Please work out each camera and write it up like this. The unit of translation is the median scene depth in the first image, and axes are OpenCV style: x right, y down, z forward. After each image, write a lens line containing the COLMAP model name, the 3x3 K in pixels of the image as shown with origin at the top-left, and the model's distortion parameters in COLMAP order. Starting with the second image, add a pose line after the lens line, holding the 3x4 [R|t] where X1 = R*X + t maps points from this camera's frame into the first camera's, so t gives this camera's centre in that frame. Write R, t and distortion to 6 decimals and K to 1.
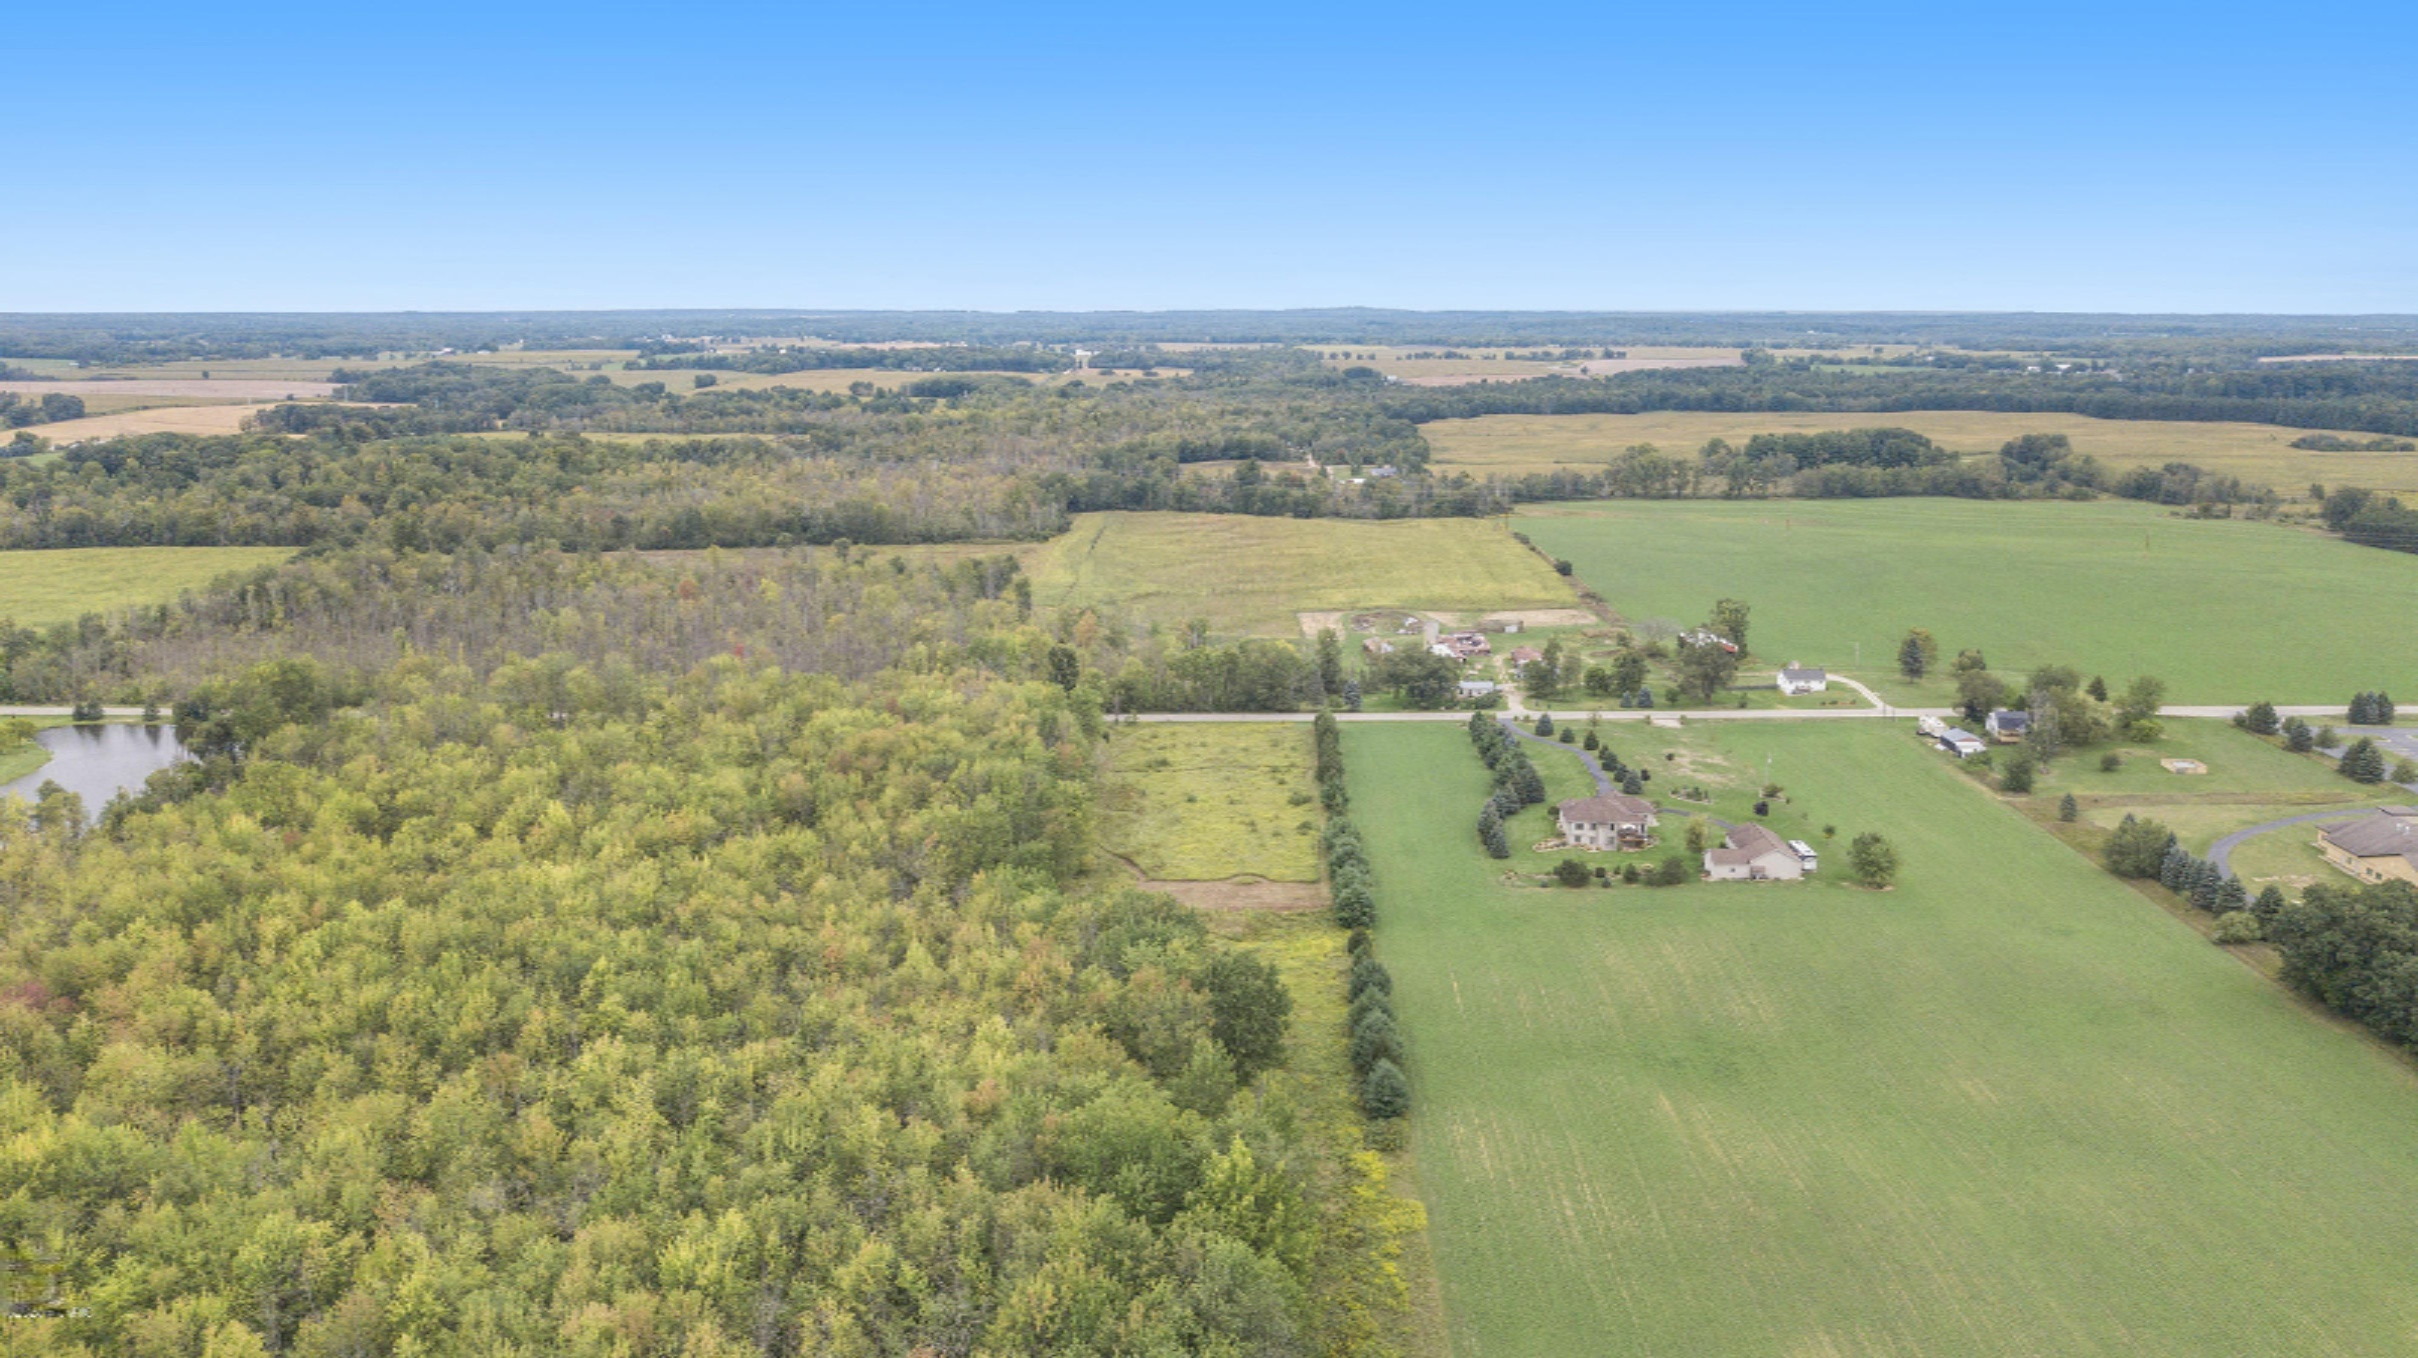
lens RADIAL K [[1864.5, 0, 1254.2], [0, 1864.5, 644.0], [0, 0, 1]] dist [0.004511, 0.001299]
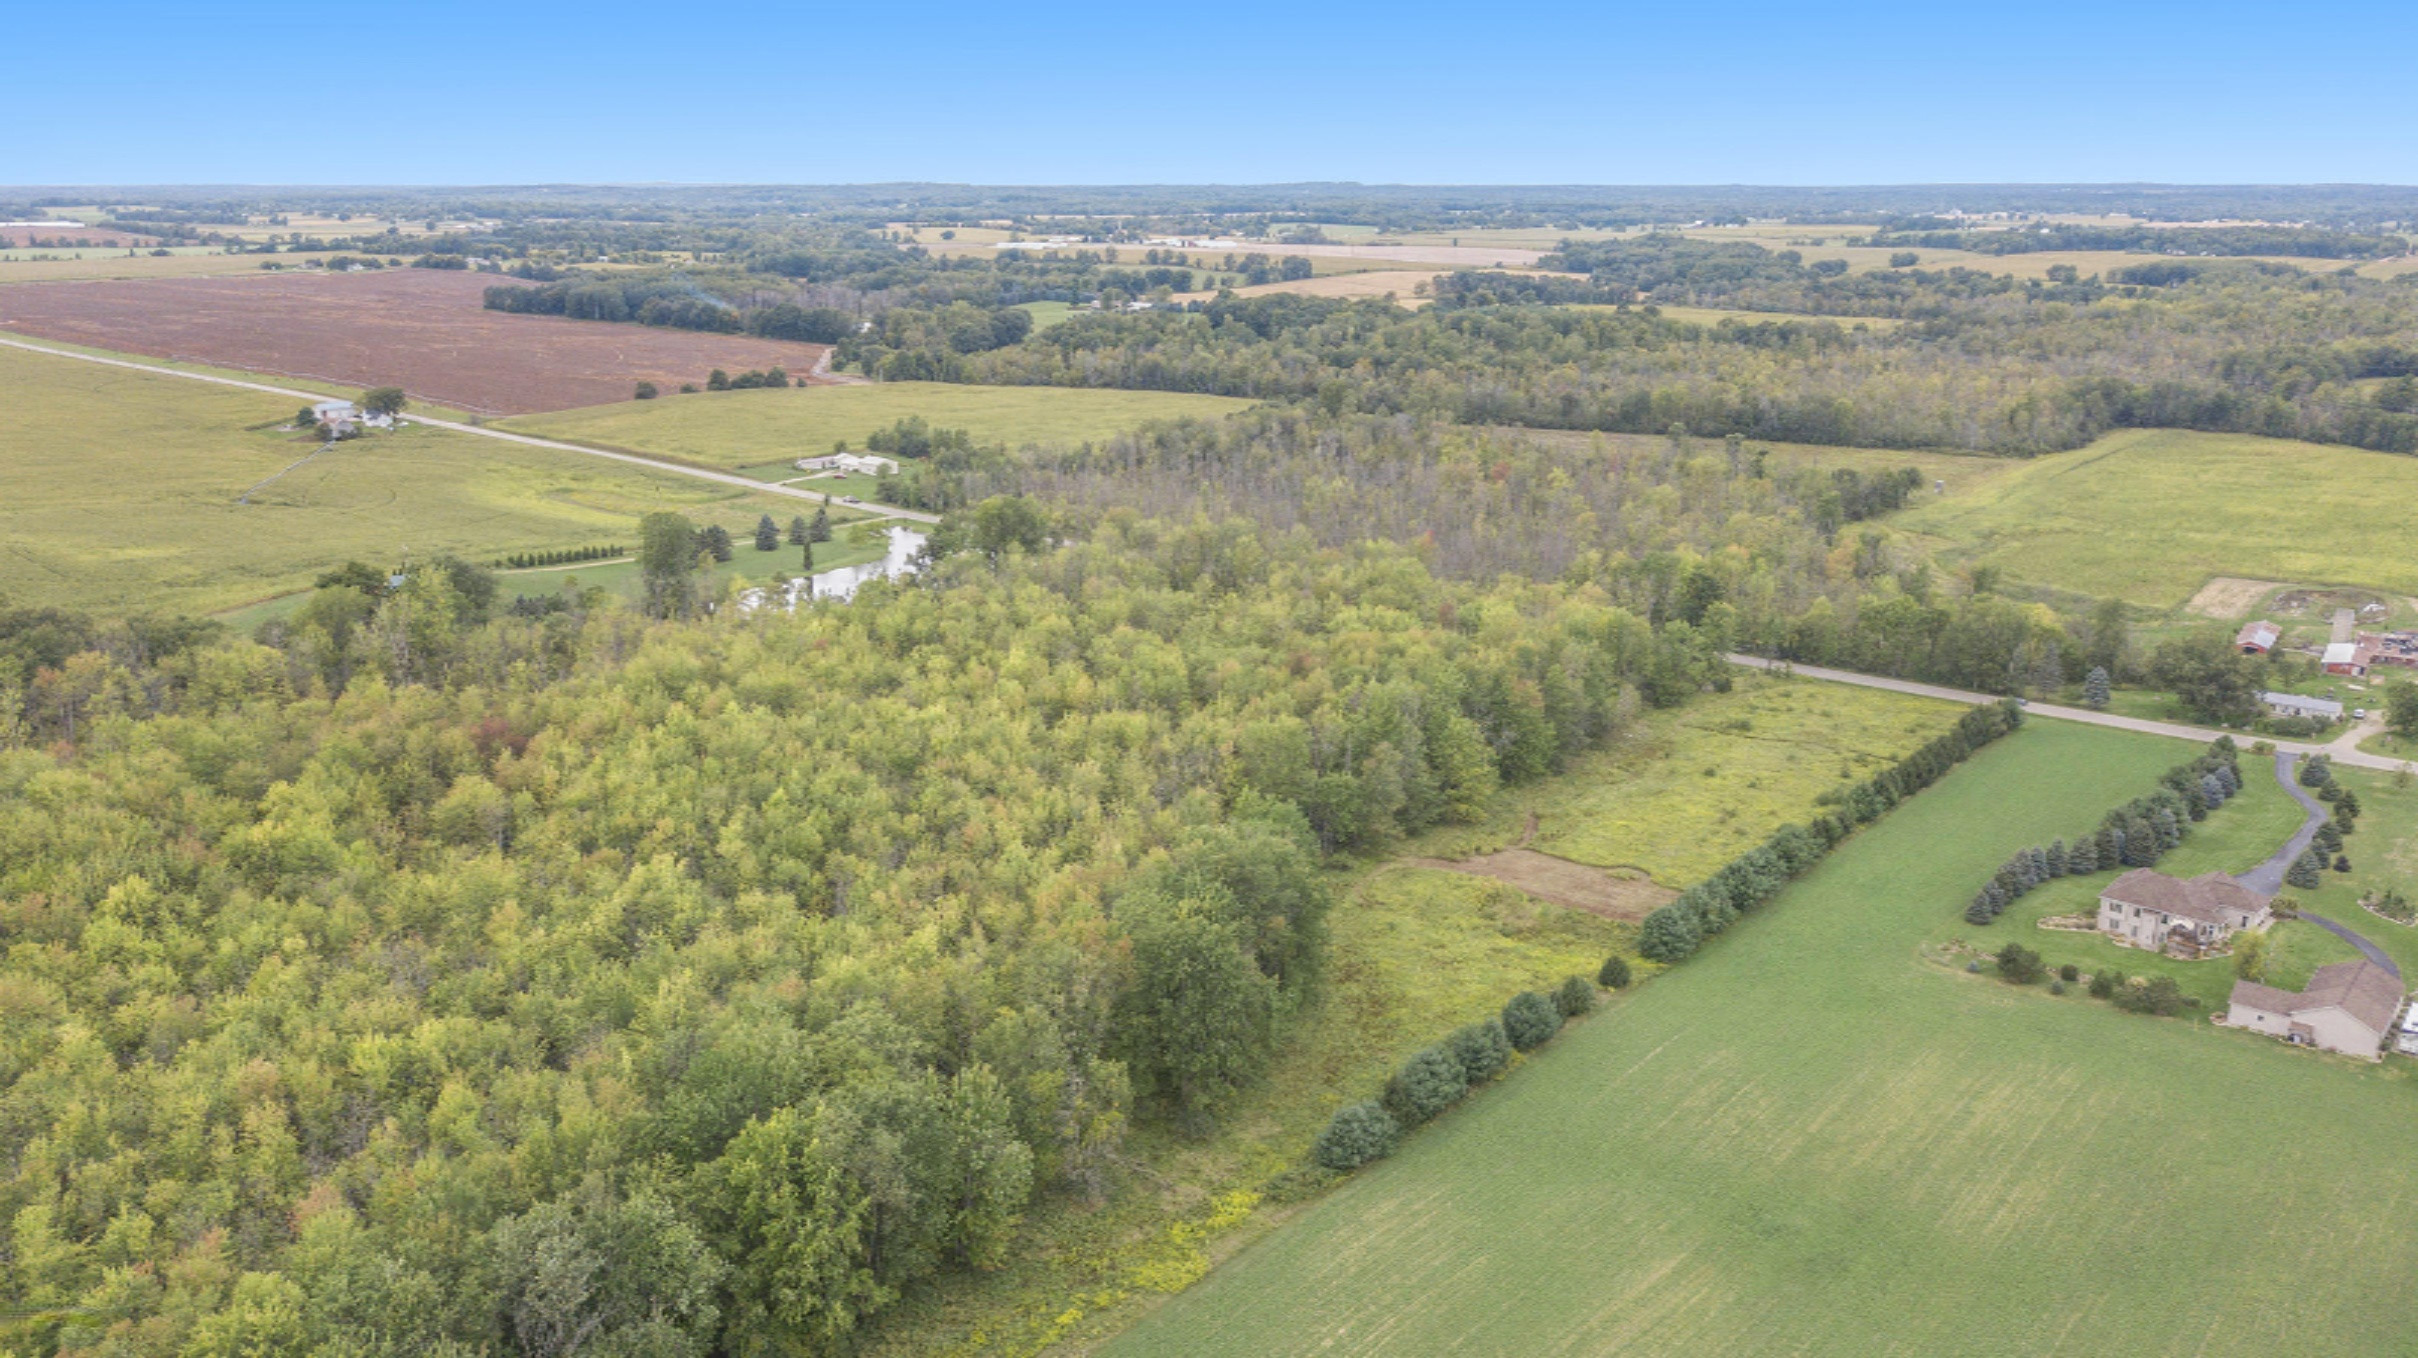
lens RADIAL K [[1917.3, 0, 1159.2], [0, 1917.3, 677.6], [0, 0, 1]] dist [-0.017305, -0.005737]
pose [[0.756069, 0.162518, -0.633994, 0.249030], [-0.113870, 0.986570, 0.117102, -0.023417], [0.644510, -0.016344, 0.764421, 0.150643]]
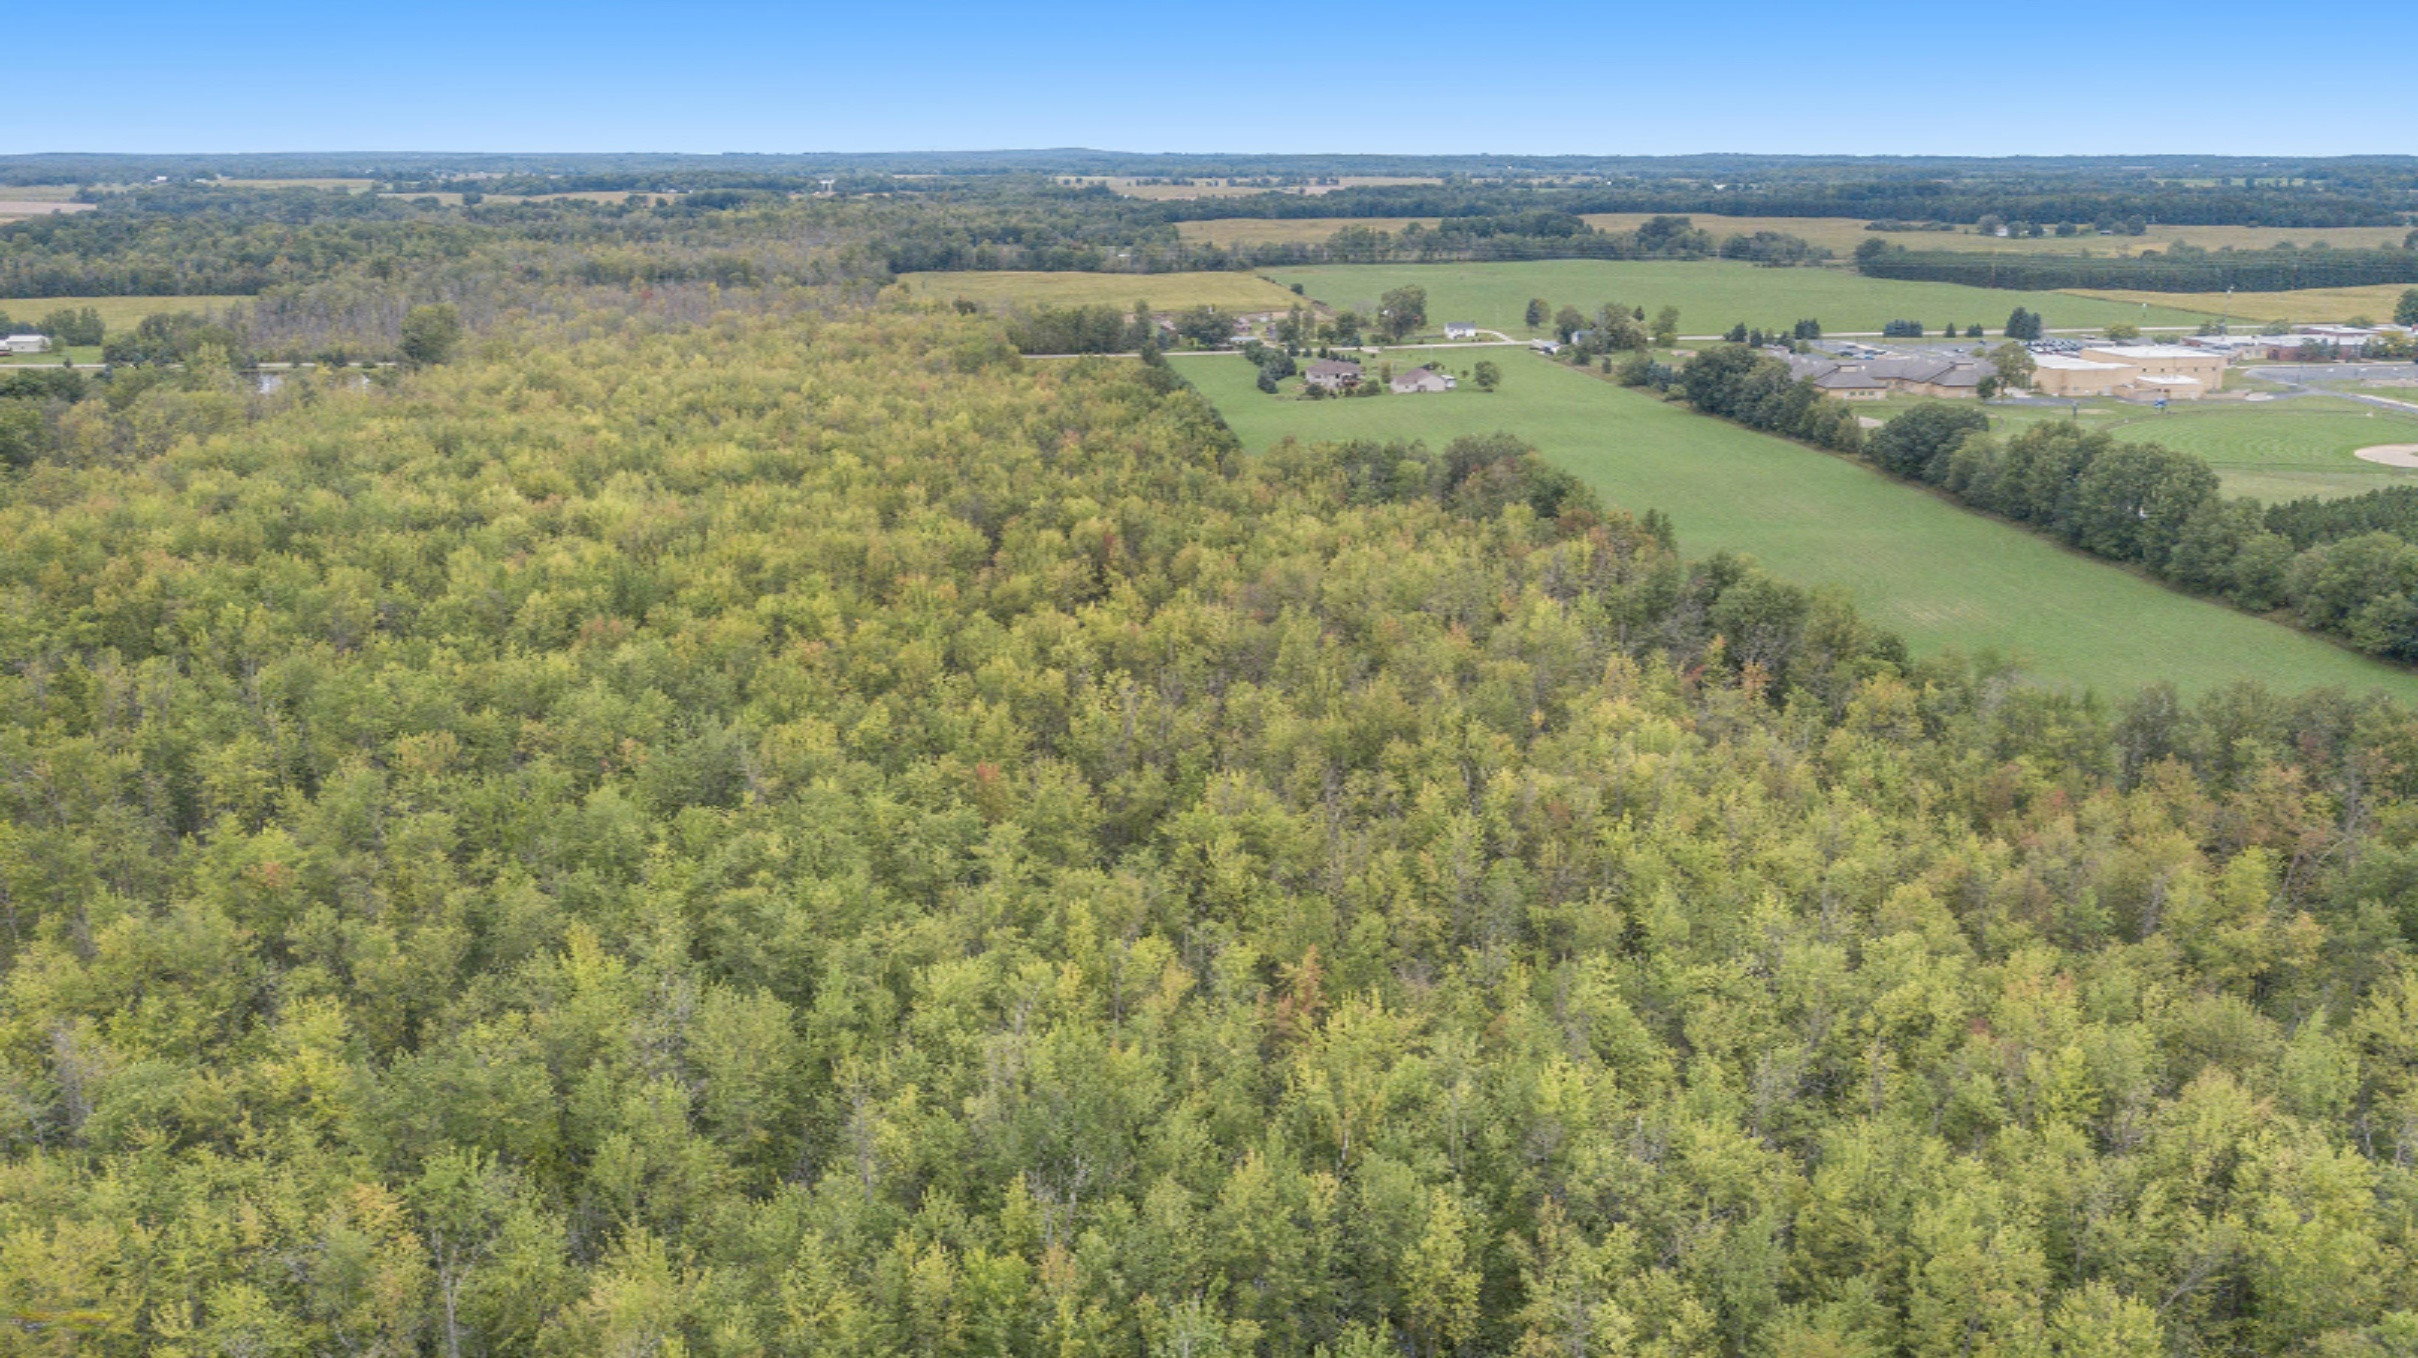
lens RADIAL K [[1866.5, 0, 1246.3], [0, 1866.5, 652.2], [0, 0, 1]] dist [0.008879, 0.001440]
pose [[0.989280, -0.037972, 0.141007, -0.094287], [0.026422, 0.996207, 0.082904, 0.146543], [-0.143620, -0.078290, 0.986531, -0.459347]]
